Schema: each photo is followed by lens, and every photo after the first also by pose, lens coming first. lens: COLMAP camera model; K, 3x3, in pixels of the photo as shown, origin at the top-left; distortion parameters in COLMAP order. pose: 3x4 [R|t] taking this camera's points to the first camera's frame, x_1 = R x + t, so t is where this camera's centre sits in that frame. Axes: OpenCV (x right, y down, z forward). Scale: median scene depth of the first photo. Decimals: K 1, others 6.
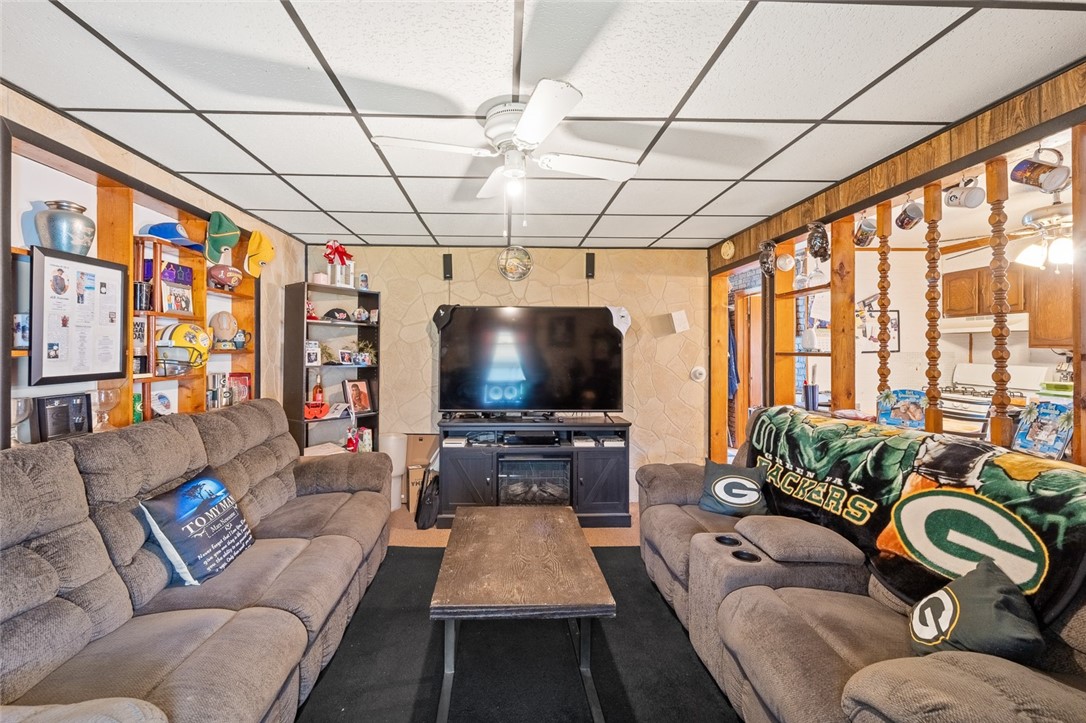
lens RADIAL K [[453.1, 0, 532.0], [0, 453.1, 349.2], [0, 0, 1]] dist [0.002118, -0.000834]
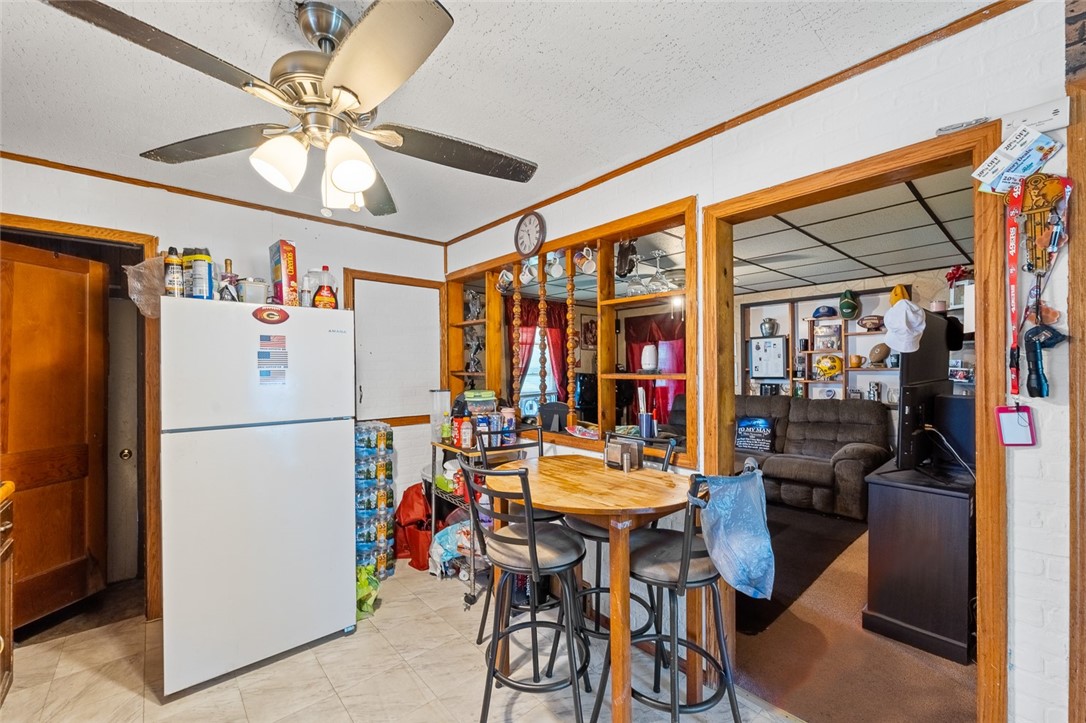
lens RADIAL K [[444.5, 0, 548.7], [0, 444.5, 368.3], [0, 0, 1]] dist [-0.001491, -0.000218]
pose [[-0.766406, 0.004608, -0.642340, 1.461601], [0.006100, 0.999981, -0.000105, -0.004686], [0.642327, -0.003998, -0.766420, 1.747063]]
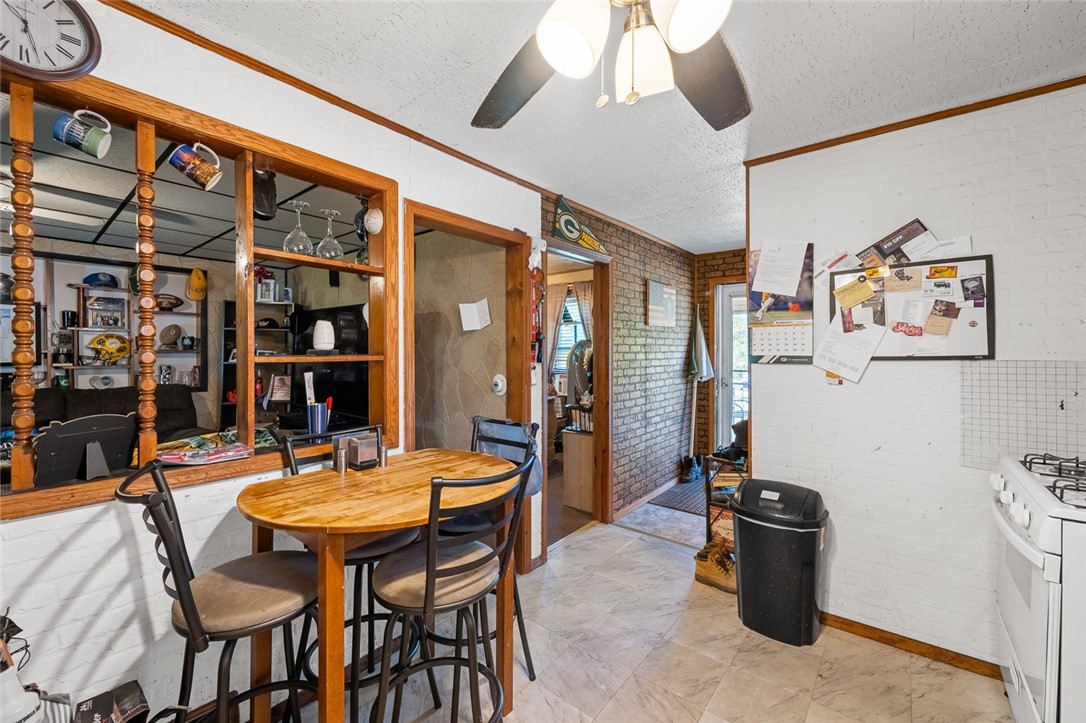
lens RADIAL K [[450.9, 0, 541.6], [0, 450.9, 355.3], [0, 0, 1]] dist [0.002409, -0.000346]
pose [[0.745794, 0.009716, -0.666106, 1.503090], [-0.001990, 0.999922, 0.012356, -0.002335], [0.666174, -0.007890, 0.745755, 0.841010]]
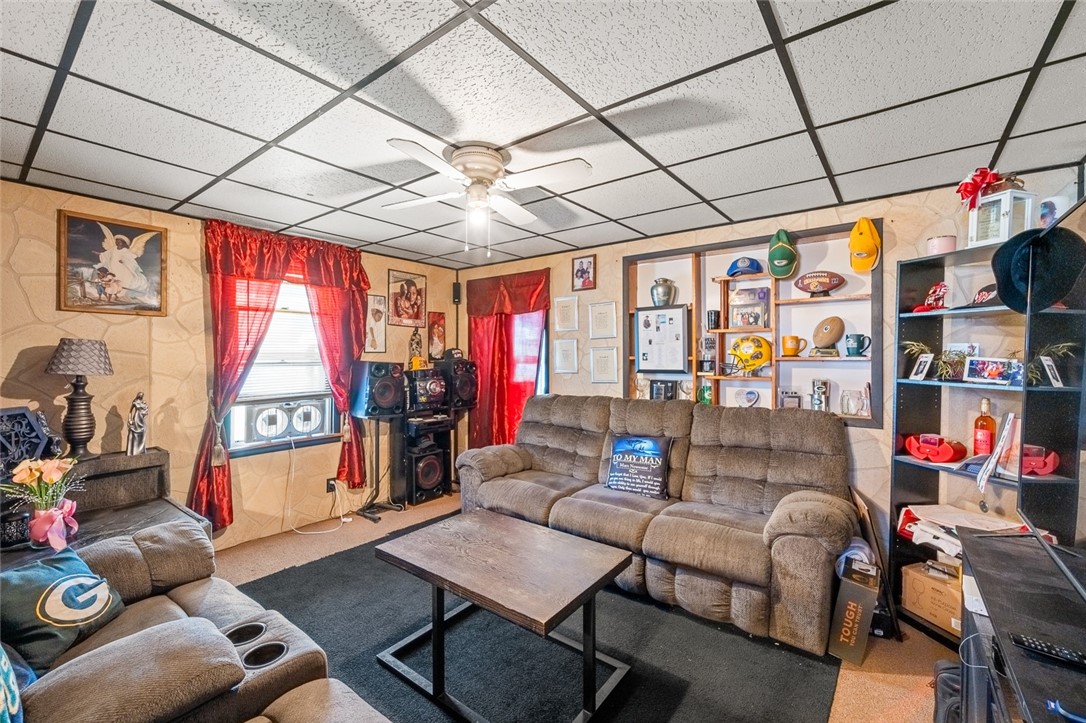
lens RADIAL K [[450.9, 0, 541.6], [0, 450.9, 355.3], [0, 0, 1]] dist [0.002409, -0.000346]
pose [[-0.646200, -0.003857, -0.763159, 0.556972], [-0.002369, 0.999993, -0.003047, 0.003054], [0.763165, -0.000161, -0.646204, 1.394514]]
